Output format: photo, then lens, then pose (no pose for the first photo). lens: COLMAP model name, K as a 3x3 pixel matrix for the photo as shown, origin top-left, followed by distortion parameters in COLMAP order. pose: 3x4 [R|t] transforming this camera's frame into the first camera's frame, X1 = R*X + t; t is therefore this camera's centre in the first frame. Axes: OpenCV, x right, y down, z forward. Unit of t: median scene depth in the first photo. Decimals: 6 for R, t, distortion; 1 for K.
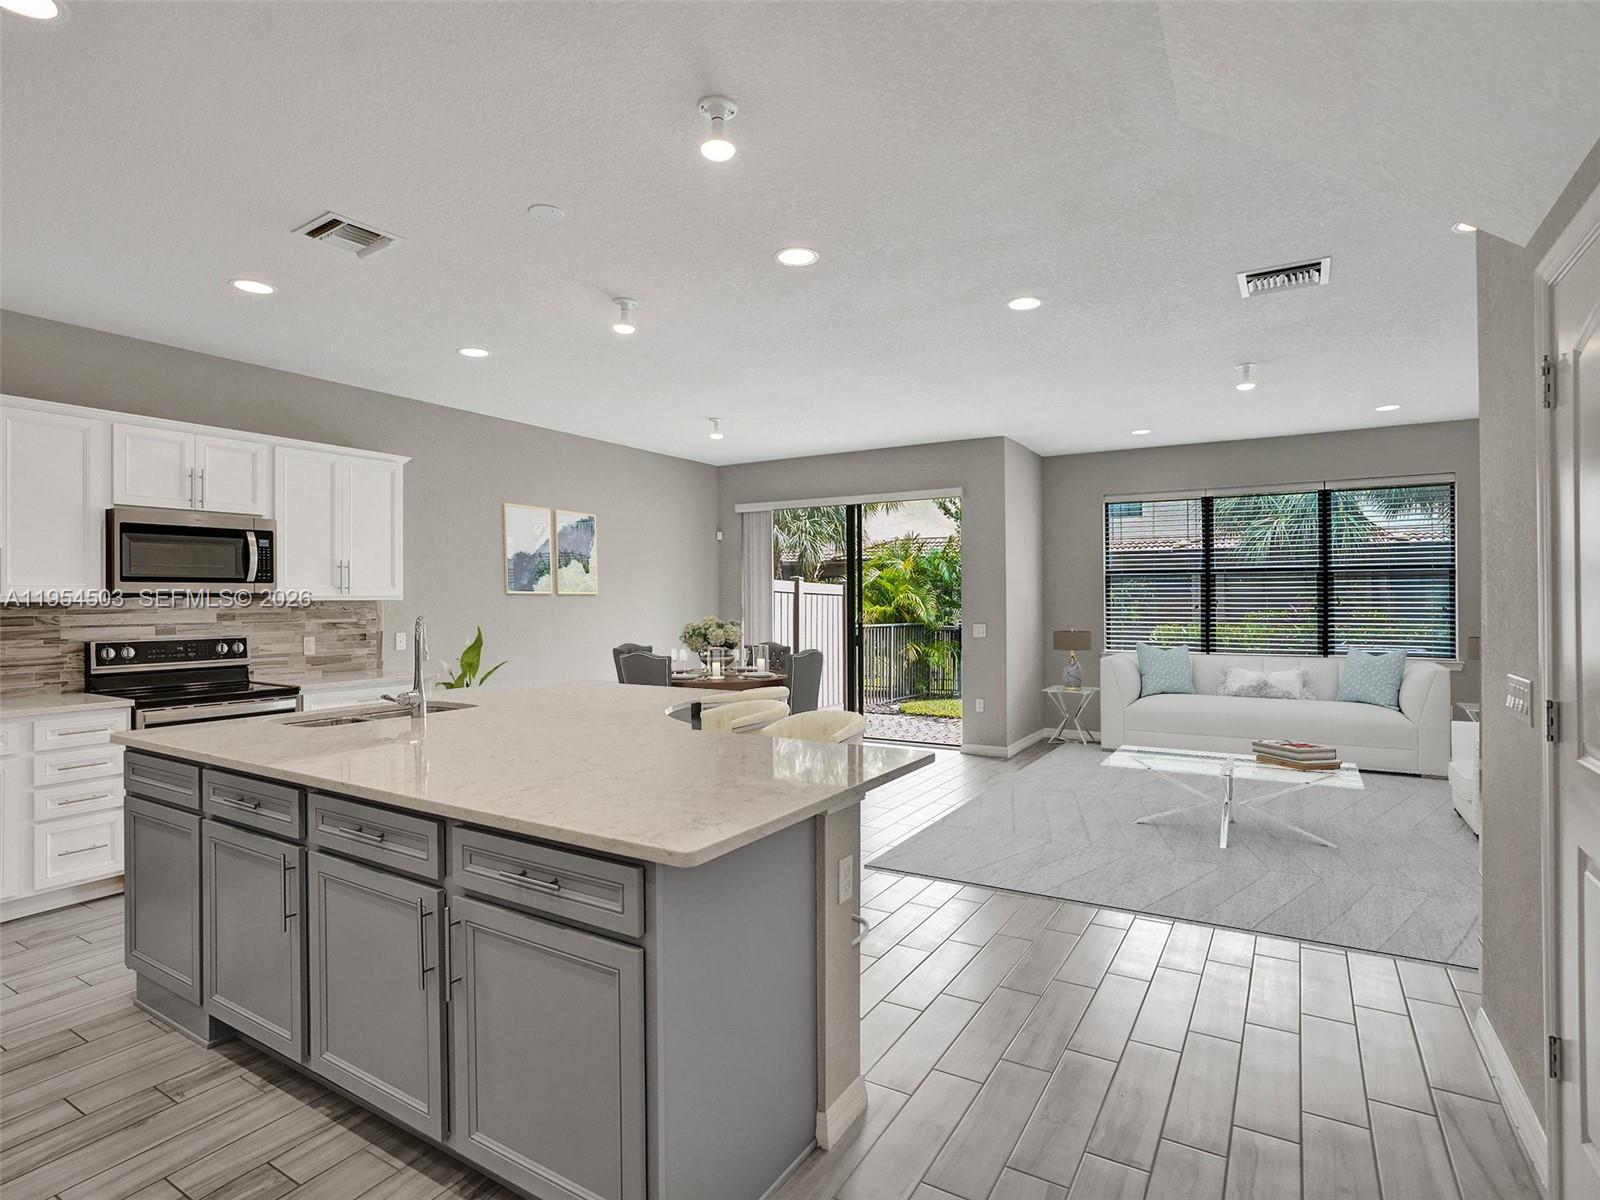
lens RADIAL K [[840.6, 0, 769.9], [0, 840.6, 600.0], [0, 0, 1]] dist [0.015565, 0.000760]
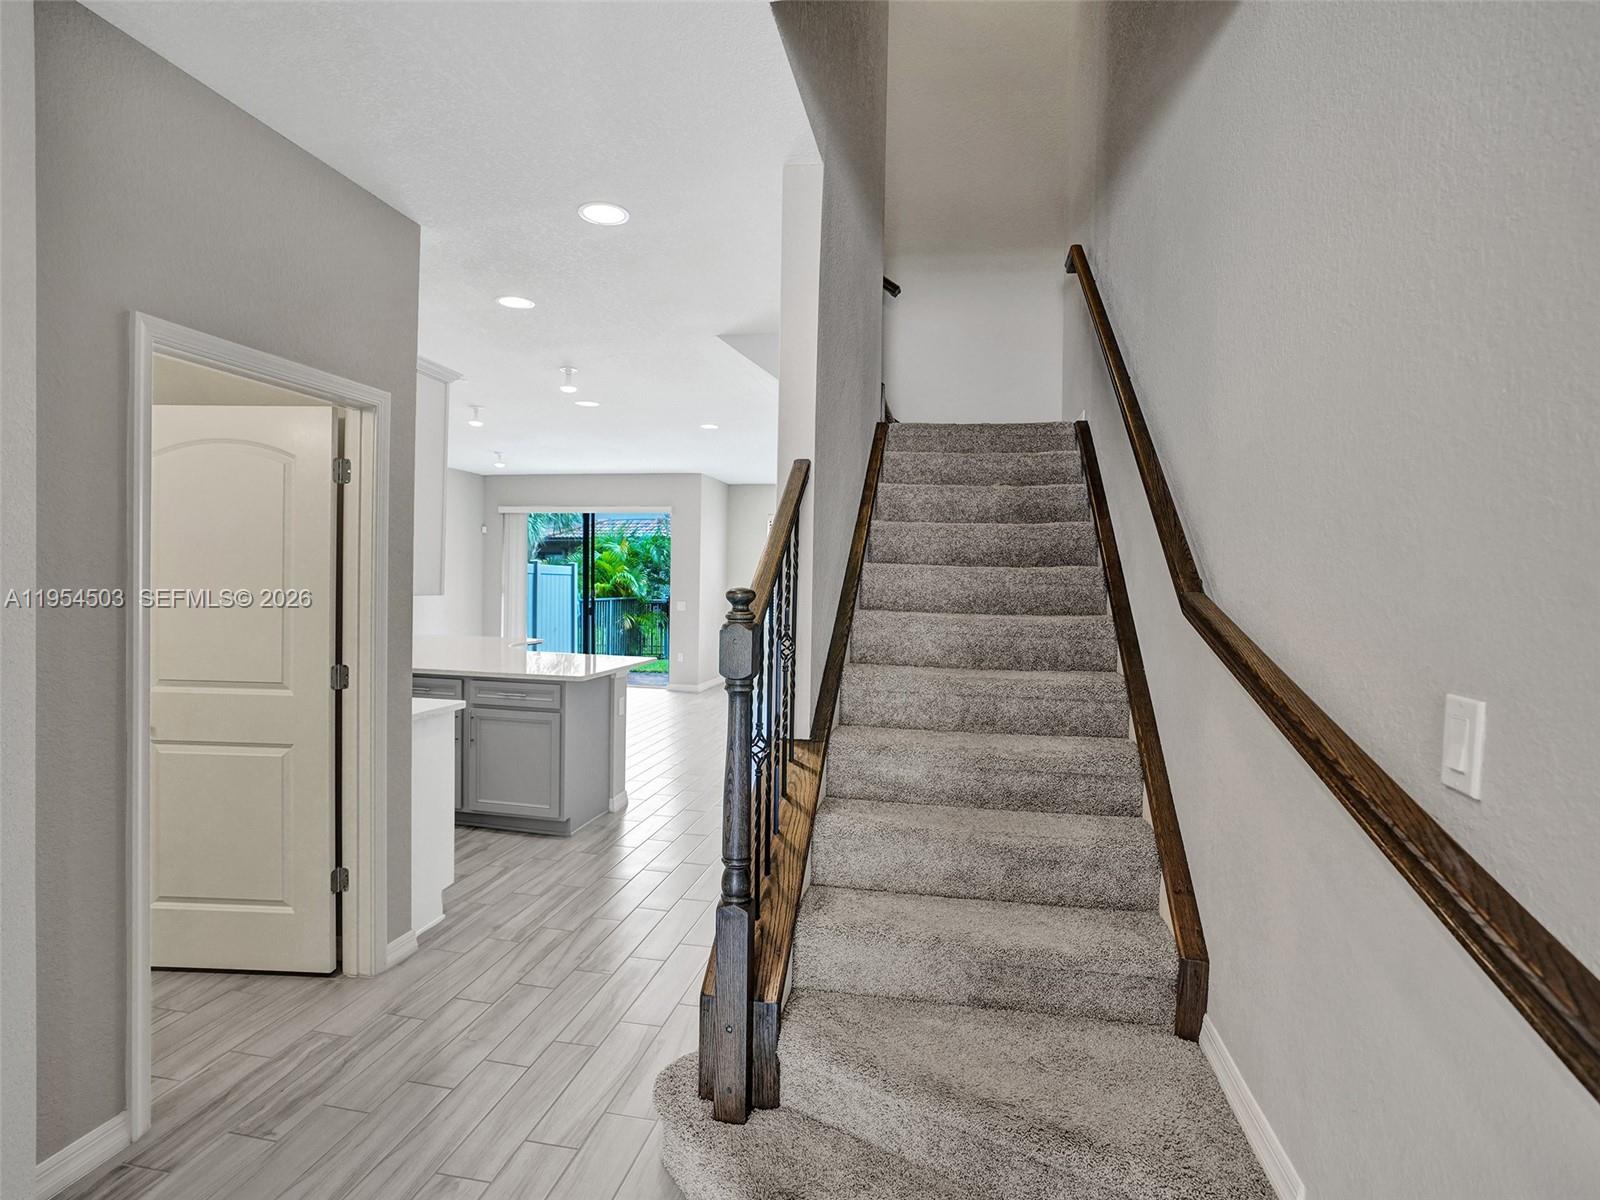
lens RADIAL K [[824.9, 0, 800.0], [0, 824.9, 600.0], [0, 0, 1]] dist [-0.070061, 0.026935]
pose [[0.927326, 0.004787, 0.374225, -0.146658], [-0.016475, 0.999471, 0.028038, -0.021524], [-0.373893, -0.032165, 0.926914, -0.633832]]
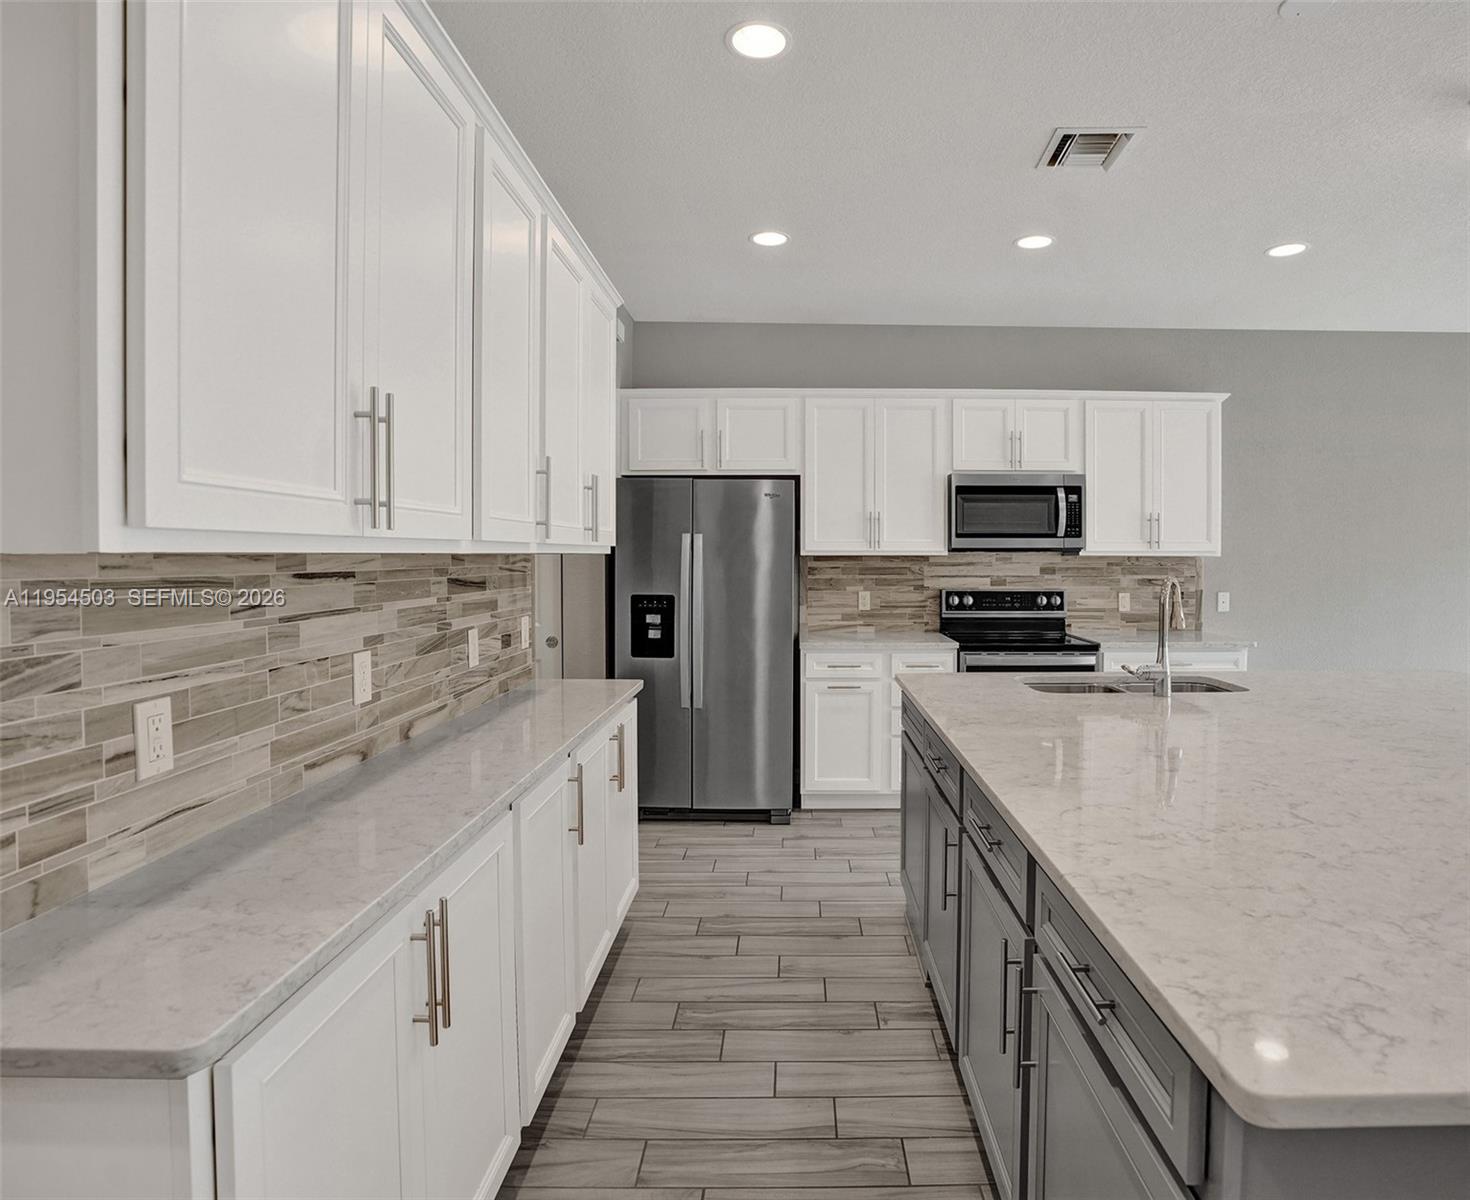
lens RADIAL K [[835.4, 0, 802.5], [0, 835.4, 574.7], [0, 0, 1]] dist [-0.061929, 0.017322]
pose [[0.557788, 0.024315, -0.829627, 0.042778], [-0.004682, 0.999647, 0.026150, -0.000494], [0.829970, -0.010701, 0.557705, 0.178188]]
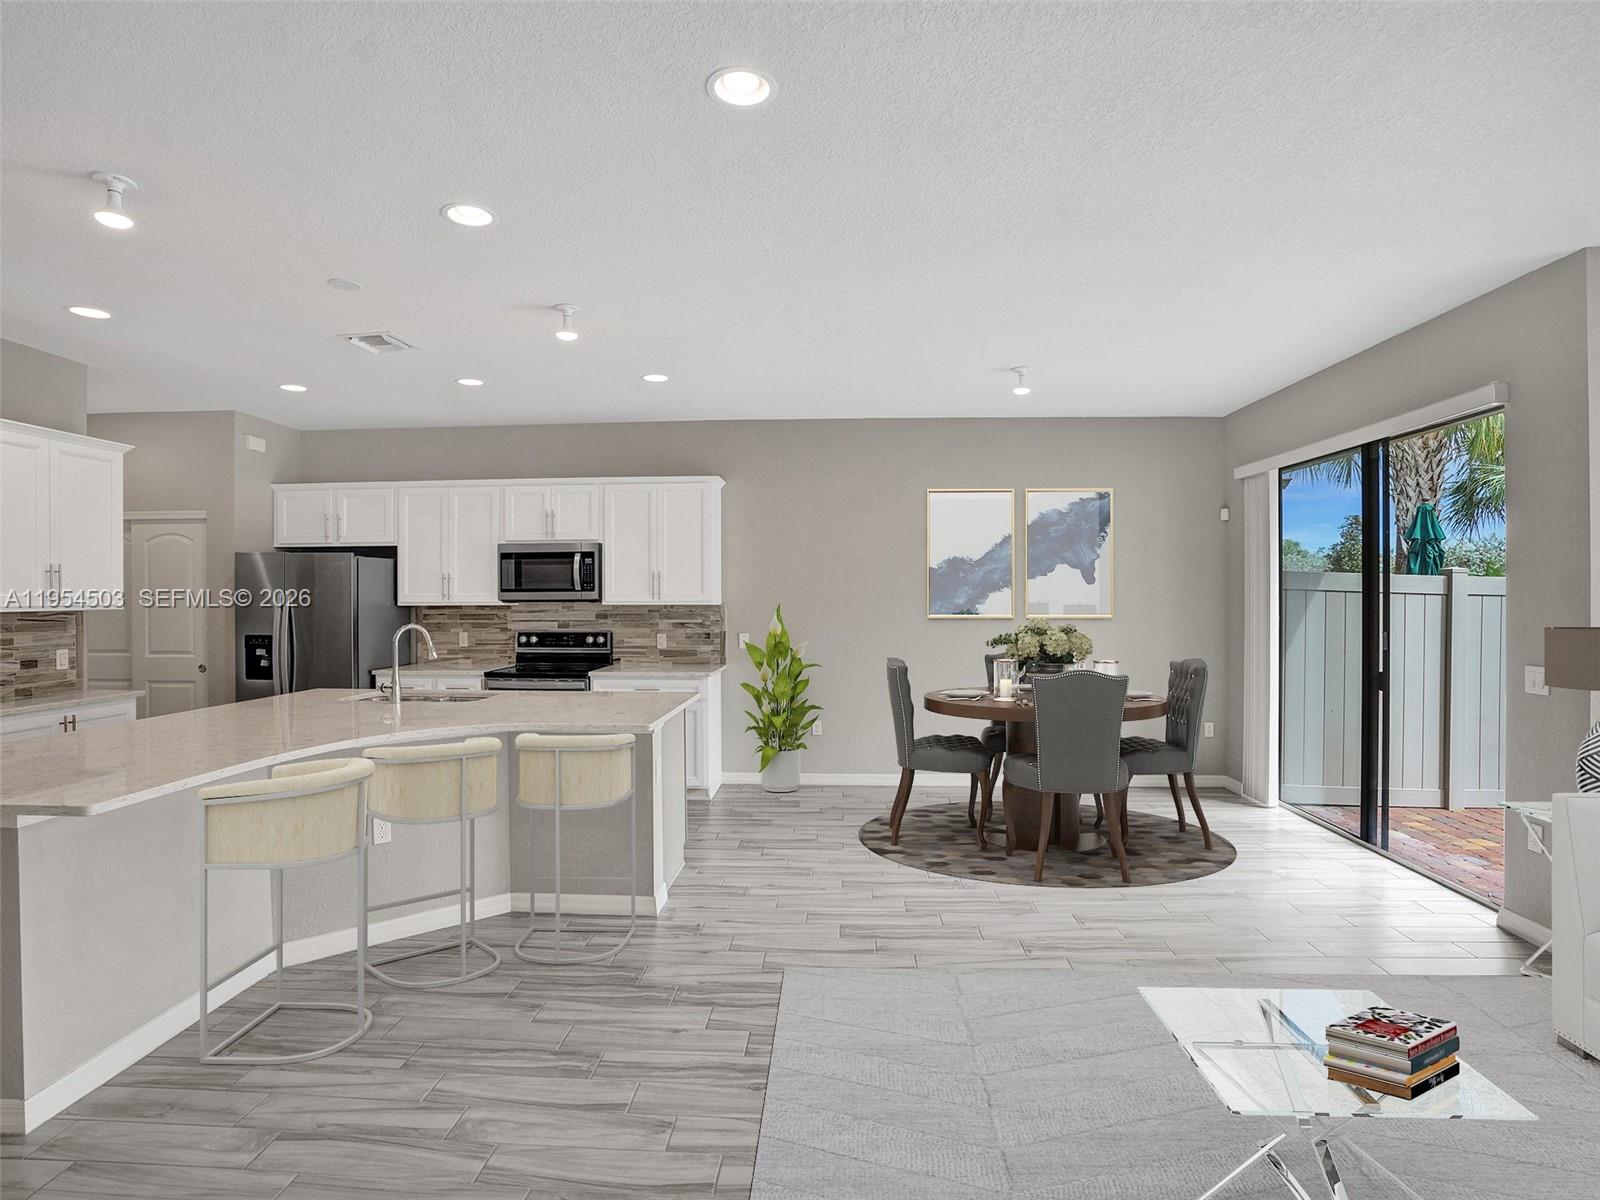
lens RADIAL K [[824.9, 0, 800.0], [0, 824.9, 600.0], [0, 0, 1]] dist [-0.070061, 0.026935]
pose [[0.499313, 0.010510, -0.866358, 0.657371], [-0.000209, 0.999928, 0.012010, -0.021938], [0.866422, -0.005816, 0.499279, 0.639397]]
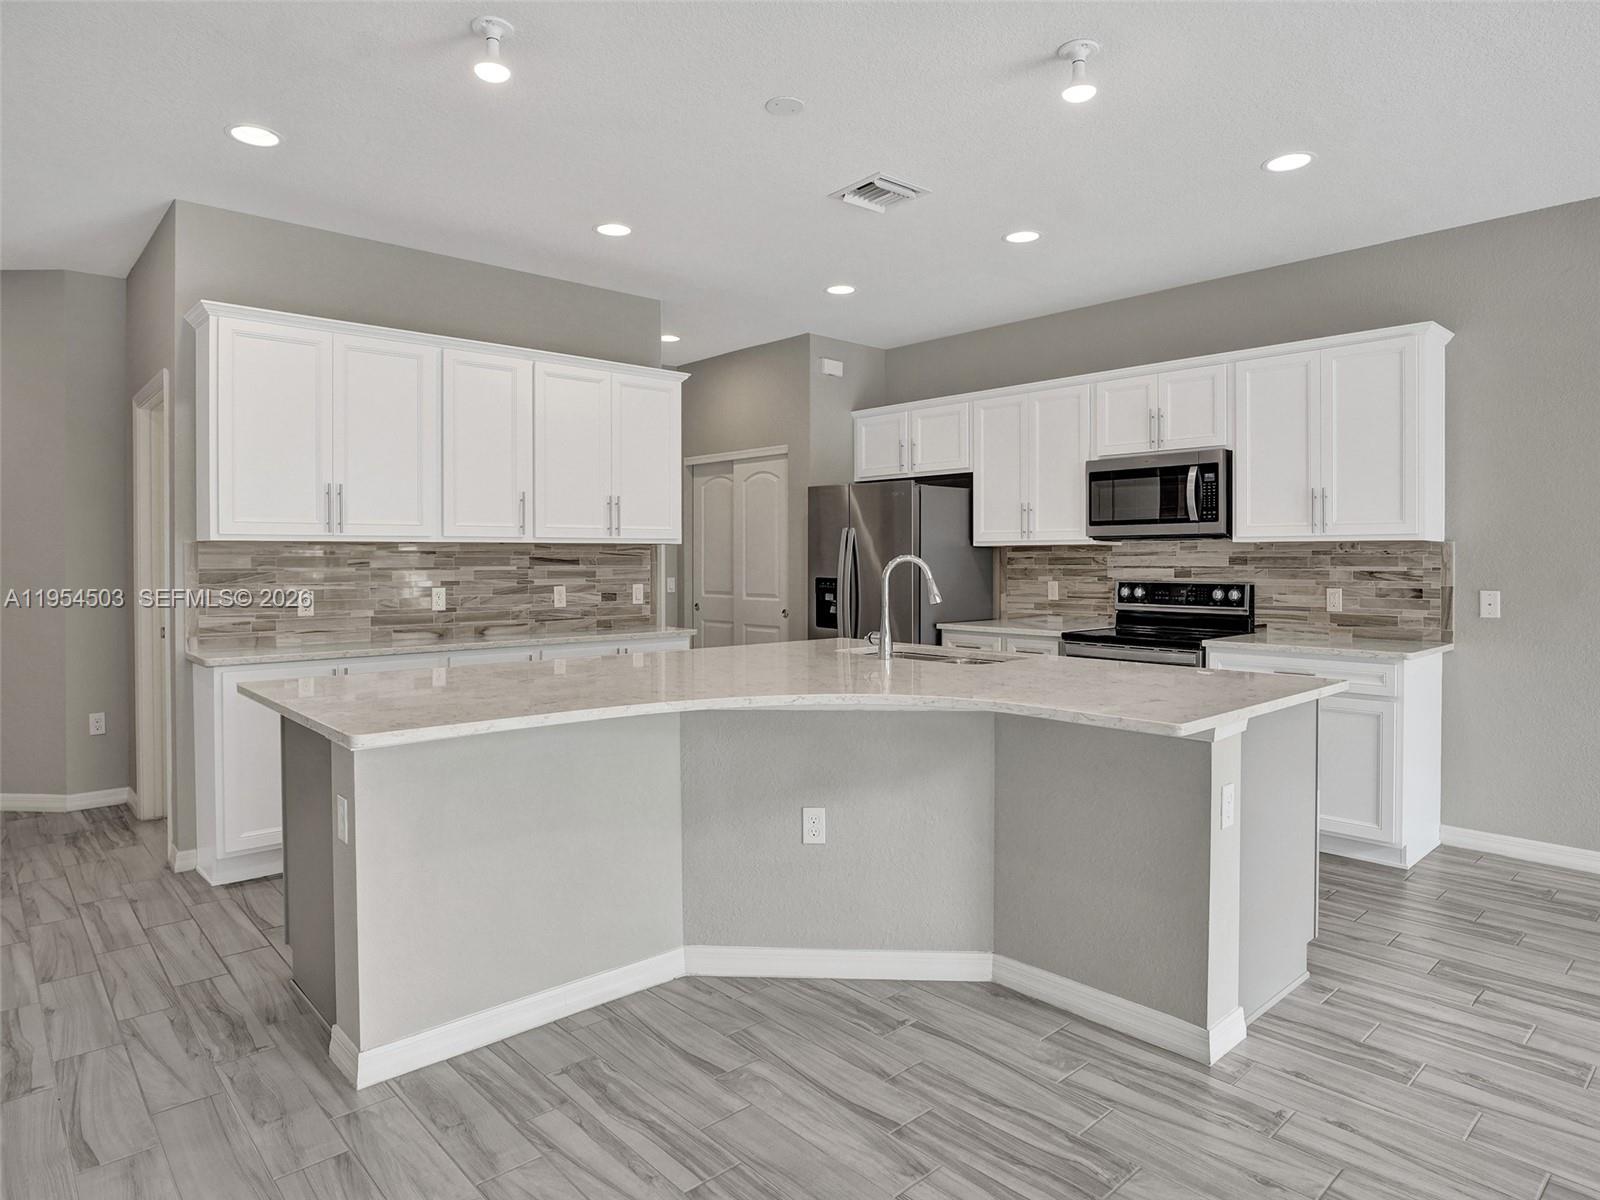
lens RADIAL K [[949.5, 0, 798.4], [0, 949.5, 566.4], [0, 0, 1]] dist [-0.057686, 0.028804]
pose [[-0.248703, 0.013261, -0.968489, 0.456862], [0.001778, 0.999911, 0.013235, 0.012370], [0.968578, 0.001569, -0.248705, 0.815496]]
